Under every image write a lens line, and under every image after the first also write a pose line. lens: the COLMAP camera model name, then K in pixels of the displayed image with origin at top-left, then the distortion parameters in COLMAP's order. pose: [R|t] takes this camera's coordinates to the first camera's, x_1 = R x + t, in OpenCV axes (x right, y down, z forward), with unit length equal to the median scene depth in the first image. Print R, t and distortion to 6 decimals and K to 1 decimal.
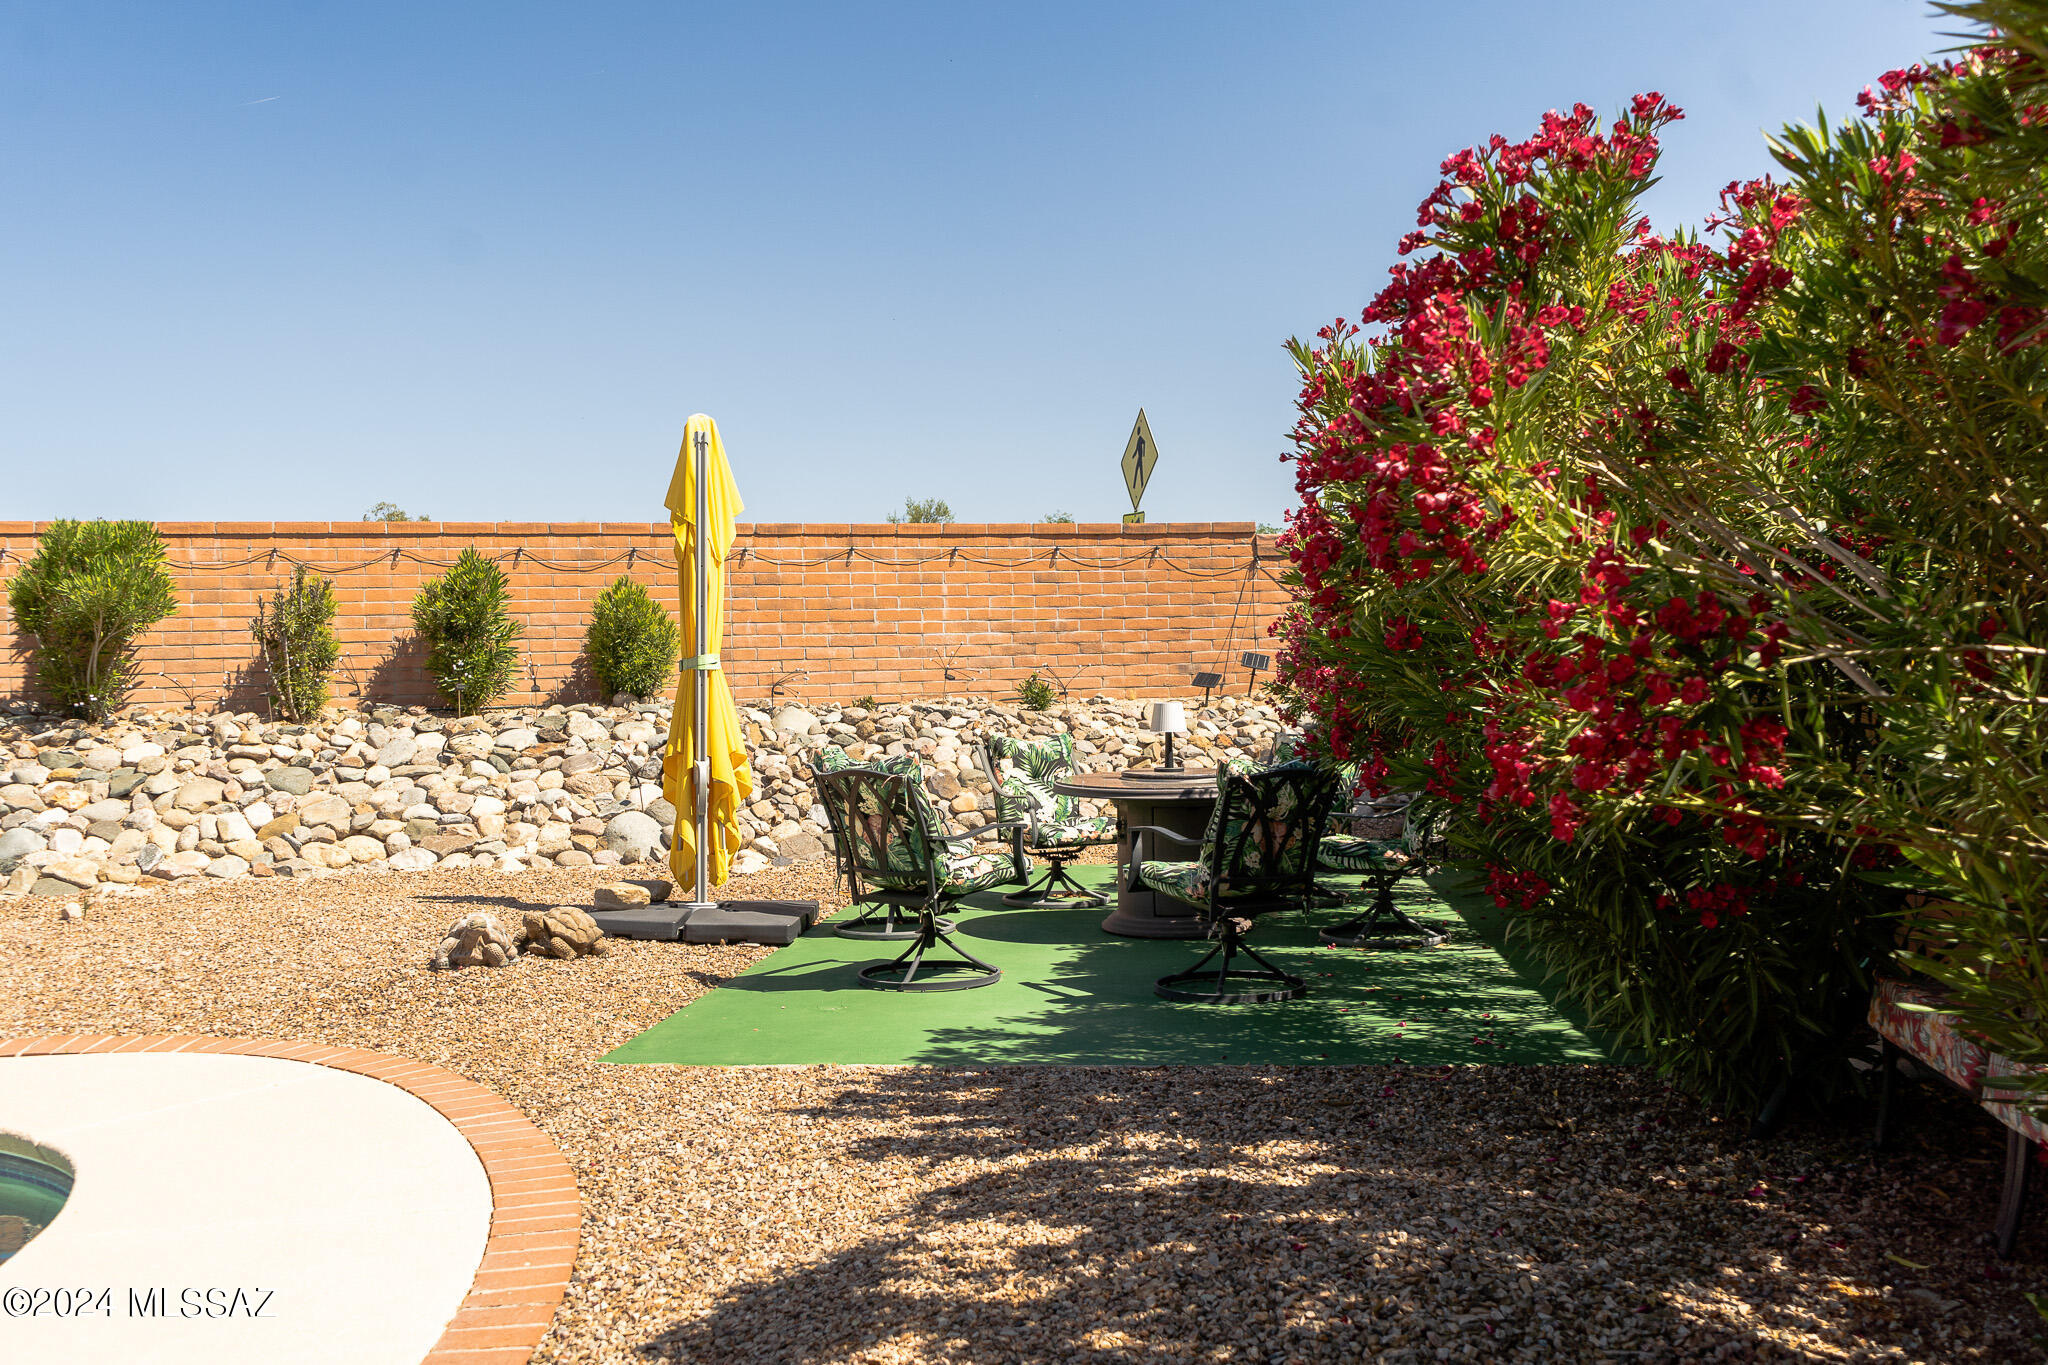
lens RADIAL K [[1716.4, 0, 1024.0], [0, 1716.4, 682.5], [0, 0, 1]] dist [-0.008220, 0.003790]
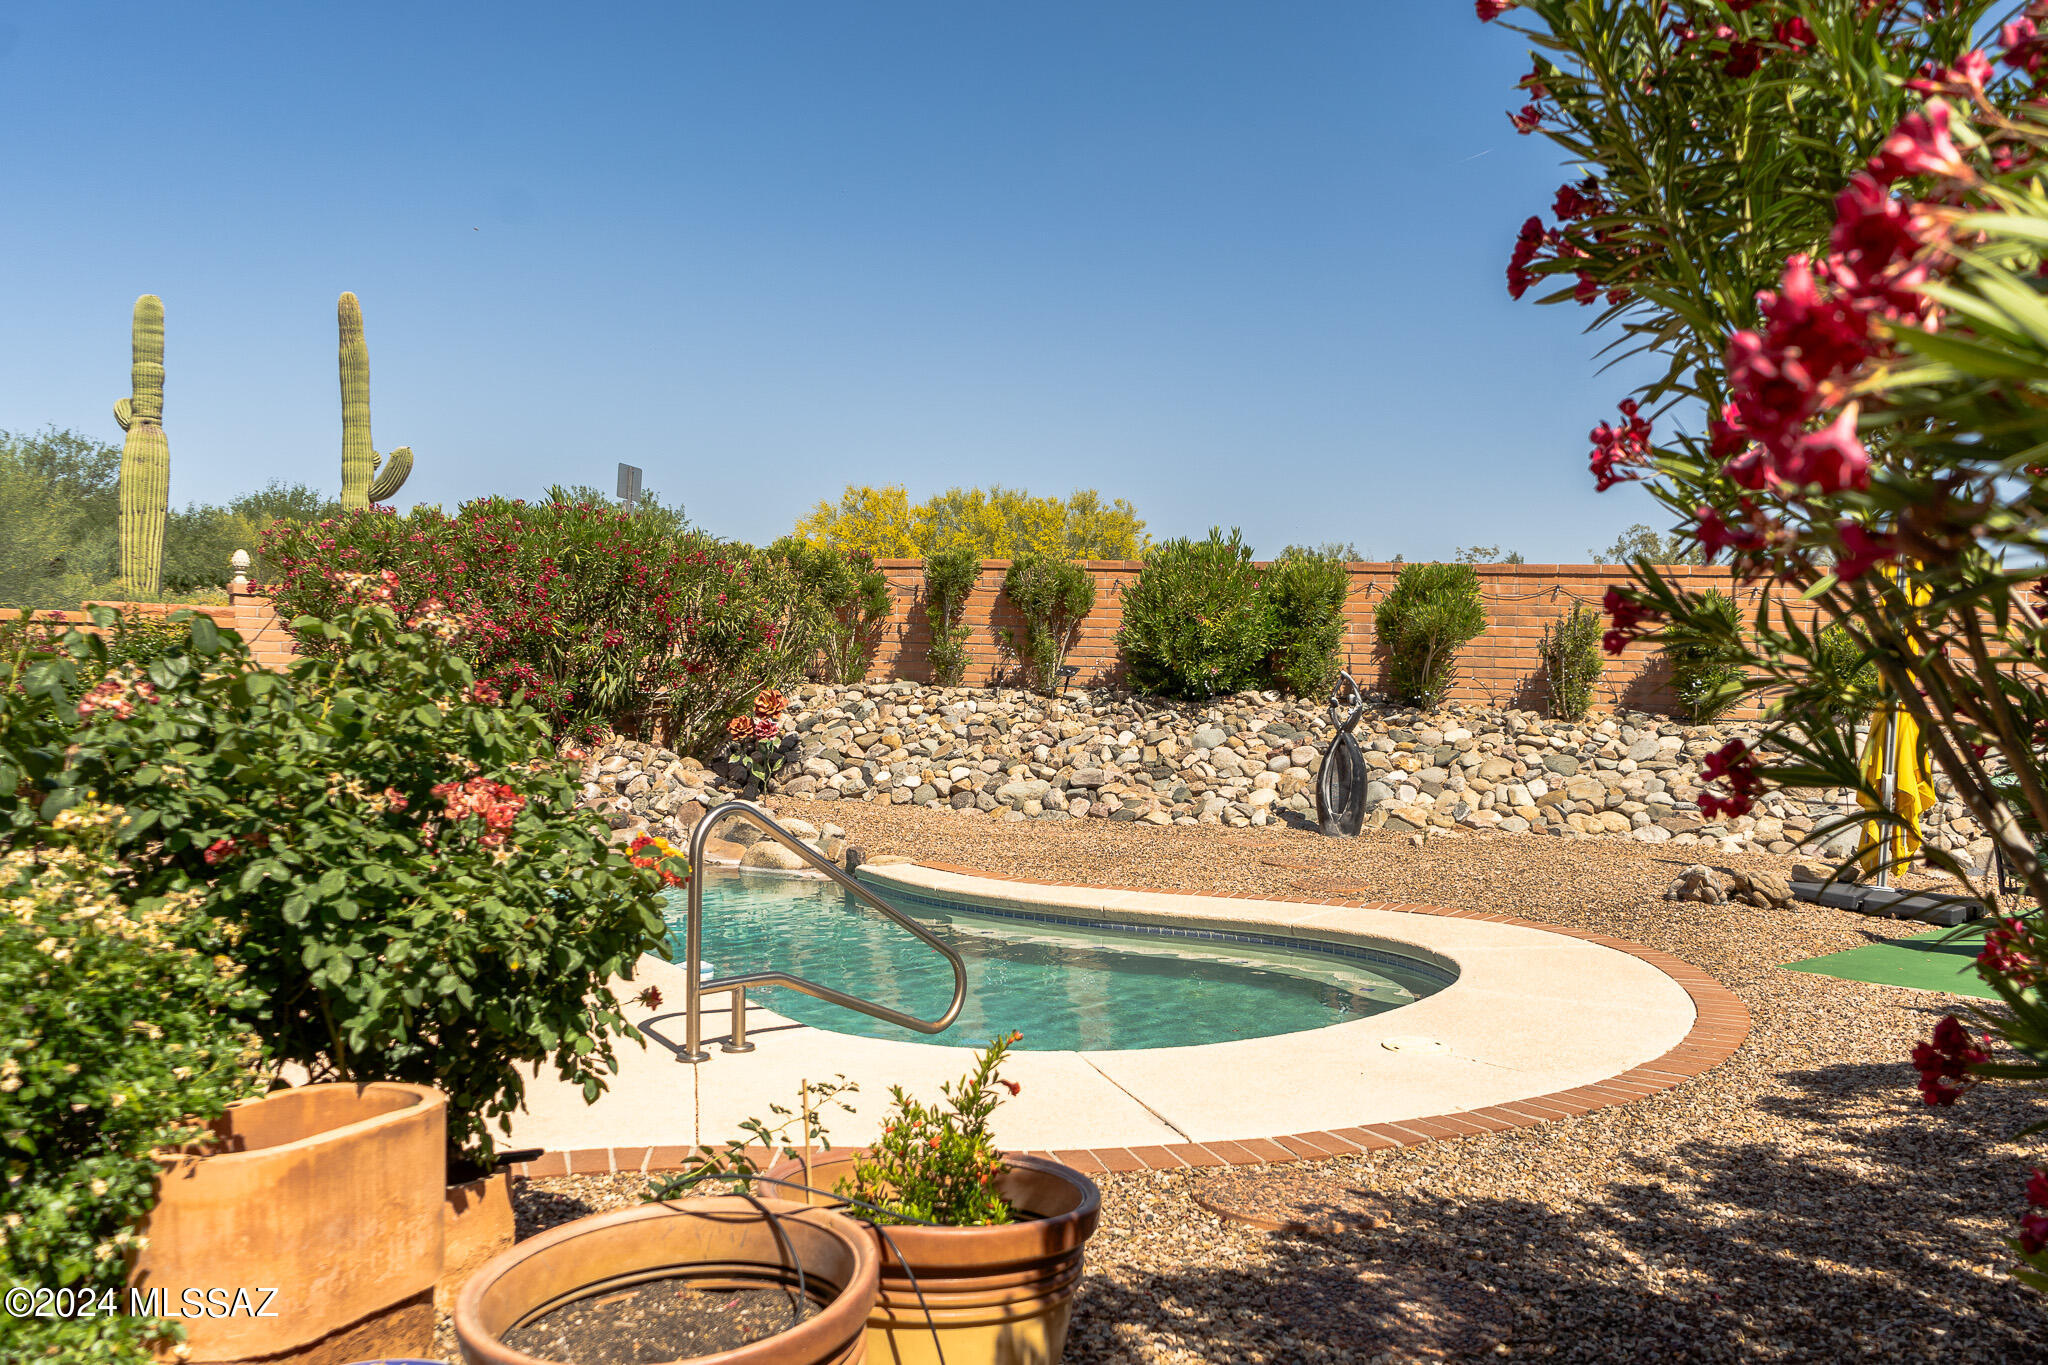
lens RADIAL K [[1716.4, 0, 1024.0], [0, 1716.4, 682.5], [0, 0, 1]] dist [-0.008220, 0.003790]
pose [[0.767941, 0.054158, -0.638227, 0.091554], [-0.055416, 0.998300, 0.018034, -0.006652], [0.638119, 0.021519, 0.769637, -0.277336]]
